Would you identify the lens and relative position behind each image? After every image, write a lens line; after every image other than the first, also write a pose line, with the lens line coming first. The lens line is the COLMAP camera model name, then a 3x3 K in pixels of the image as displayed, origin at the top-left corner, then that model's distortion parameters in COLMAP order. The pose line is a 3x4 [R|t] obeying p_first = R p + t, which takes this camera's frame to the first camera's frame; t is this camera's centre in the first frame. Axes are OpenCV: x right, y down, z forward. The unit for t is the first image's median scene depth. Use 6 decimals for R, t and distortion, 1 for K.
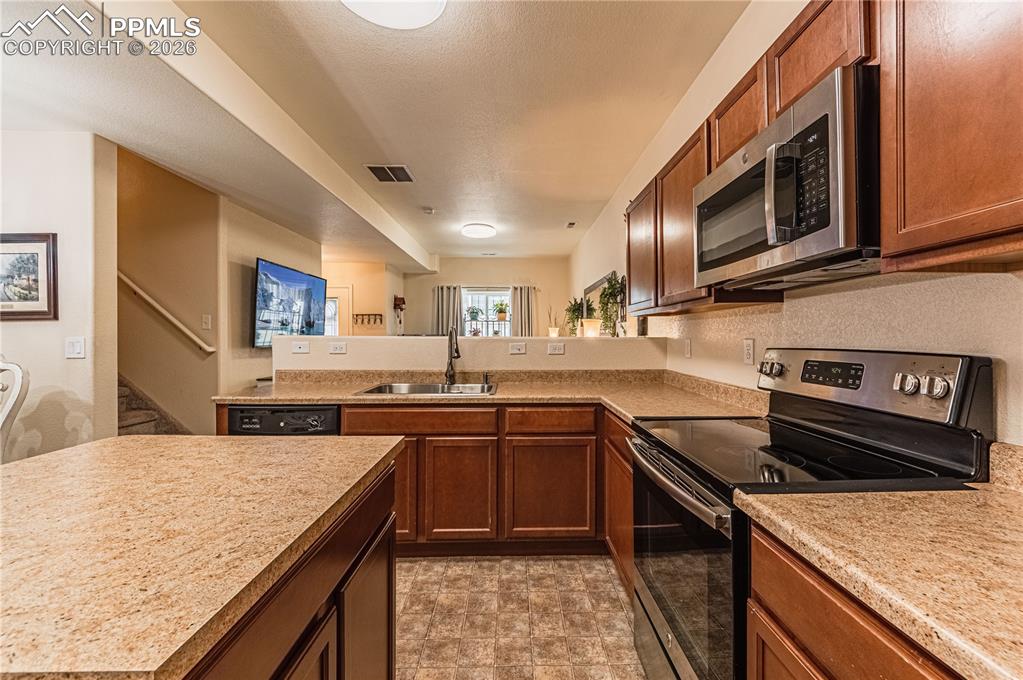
lens RADIAL K [[411.2, 0, 514.6], [0, 411.2, 339.2], [0, 0, 1]] dist [0.034186, 0.000033]
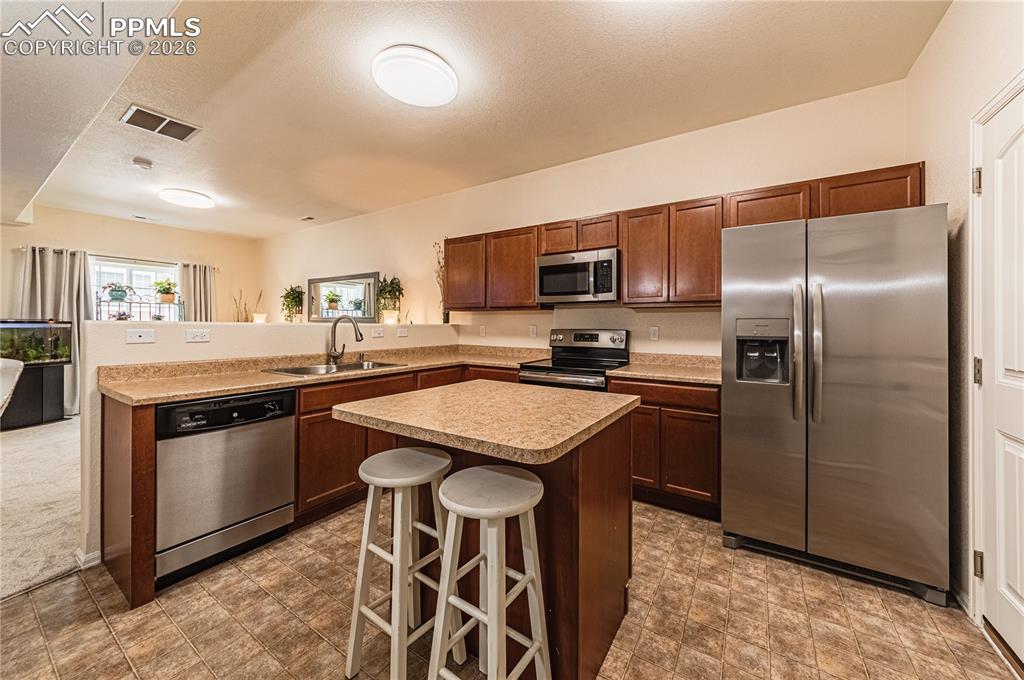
lens RADIAL K [[372.9, 0, 525.1], [0, 372.9, 321.6], [0, 0, 1]] dist [-0.011186, 0.001014]
pose [[0.548294, 0.007491, 0.836252, -0.266333], [0.000580, 0.999956, -0.009338, -0.000427], [-0.836286, 0.005605, 0.548265, -0.006750]]
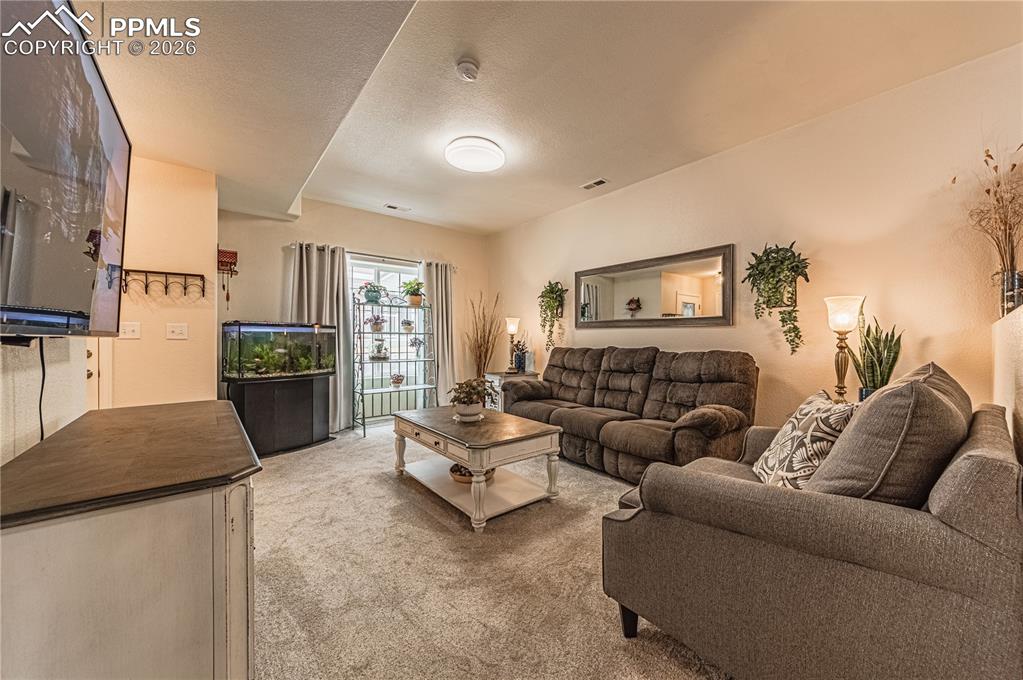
lens RADIAL K [[359.7, 0, 533.5], [0, 359.7, 335.4], [0, 0, 1]] dist [-0.002490, -0.000075]
pose [[0.768332, 0.013269, 0.639914, -0.281559], [-0.005335, 0.999883, -0.014327, 0.013312], [-0.640029, 0.007594, 0.768313, 0.405185]]
